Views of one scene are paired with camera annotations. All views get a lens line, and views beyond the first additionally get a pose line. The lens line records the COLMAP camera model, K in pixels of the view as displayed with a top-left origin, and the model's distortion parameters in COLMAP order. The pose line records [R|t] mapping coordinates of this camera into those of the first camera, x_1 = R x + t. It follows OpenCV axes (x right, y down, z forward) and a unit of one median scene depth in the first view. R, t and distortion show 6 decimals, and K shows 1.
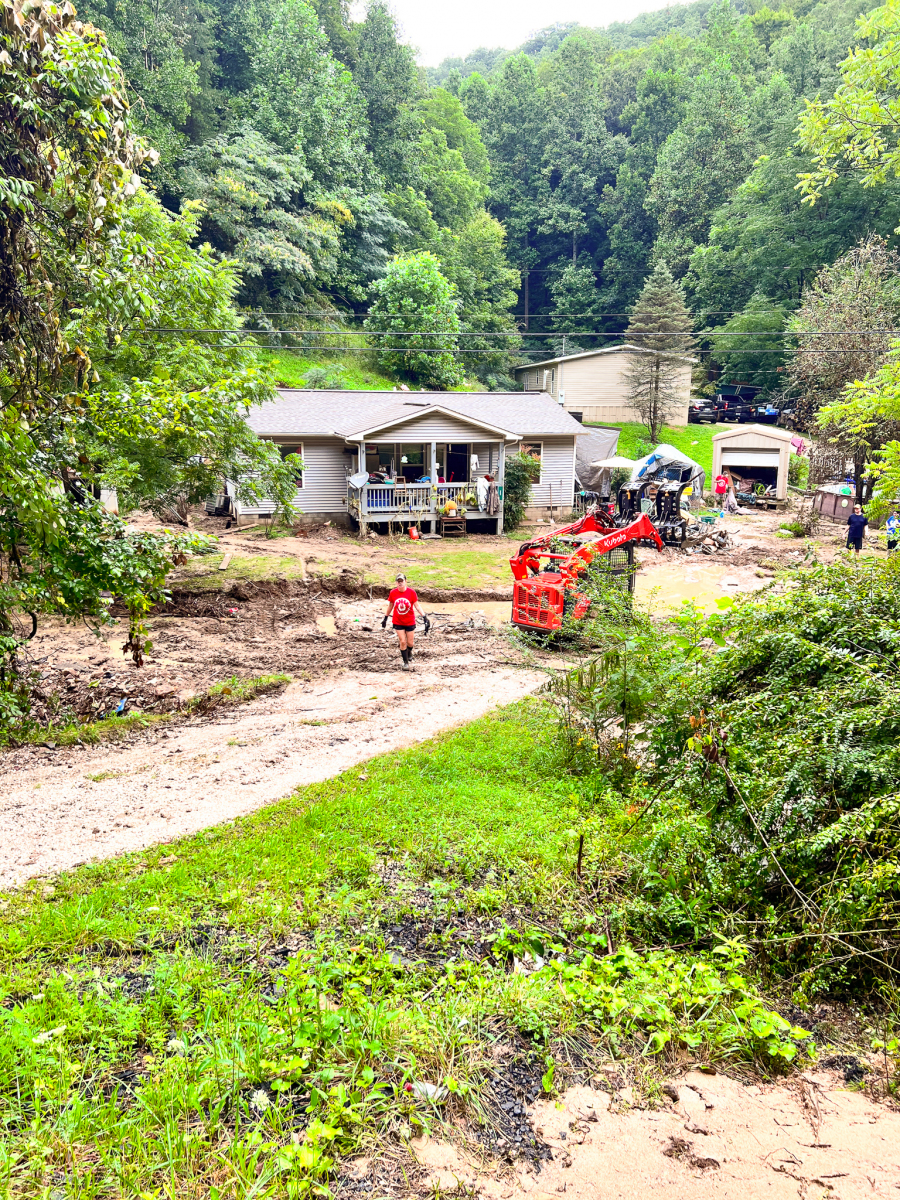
lens RADIAL K [[890.3, 0, 447.3], [0, 890.3, 604.5], [0, 0, 1]] dist [0.049496, -0.057167]
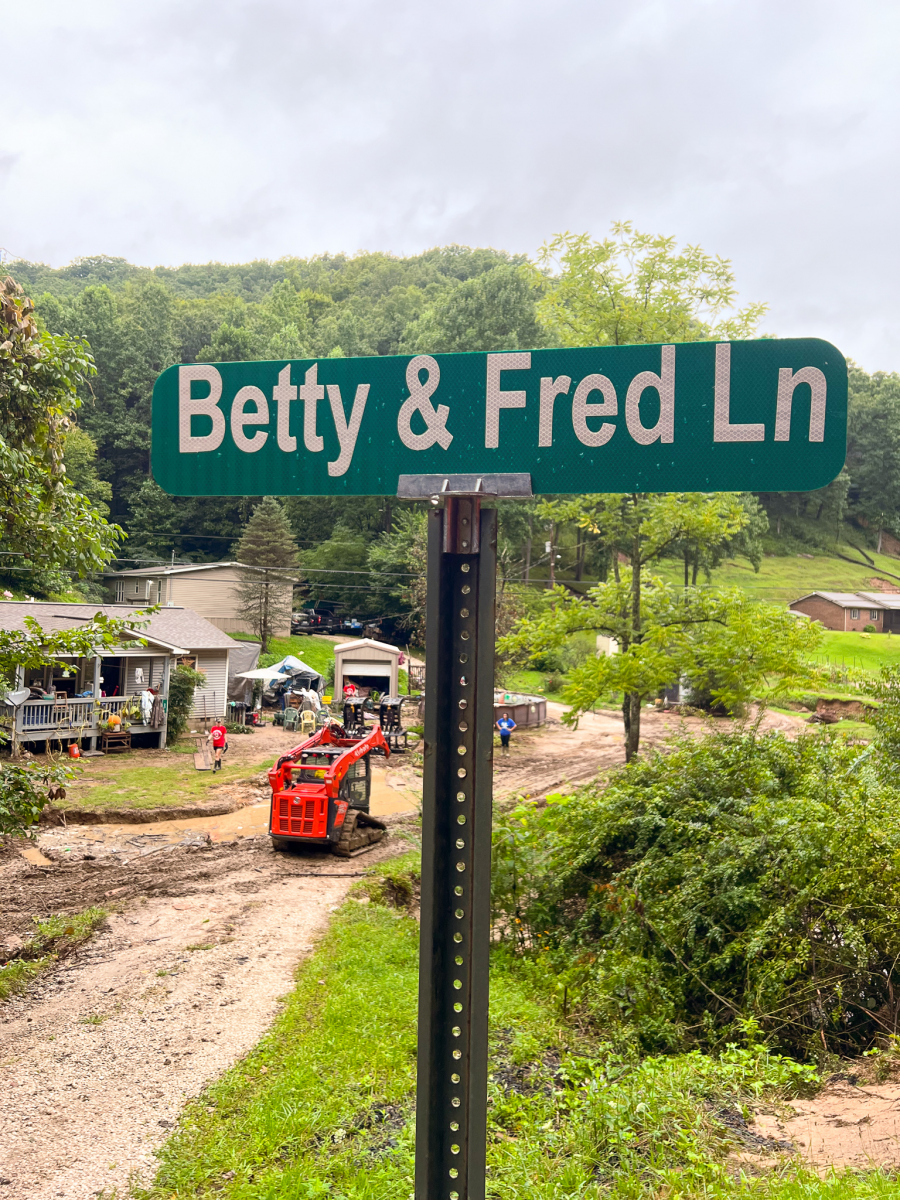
lens RADIAL K [[890.3, 0, 447.3], [0, 890.3, 604.5], [0, 0, 1]] dist [0.049496, -0.057167]
pose [[0.880187, 0.031547, 0.473578, -0.139808], [0.075402, 0.975822, -0.205146, -0.006293], [-0.468600, 0.216276, 0.856527, -0.033777]]
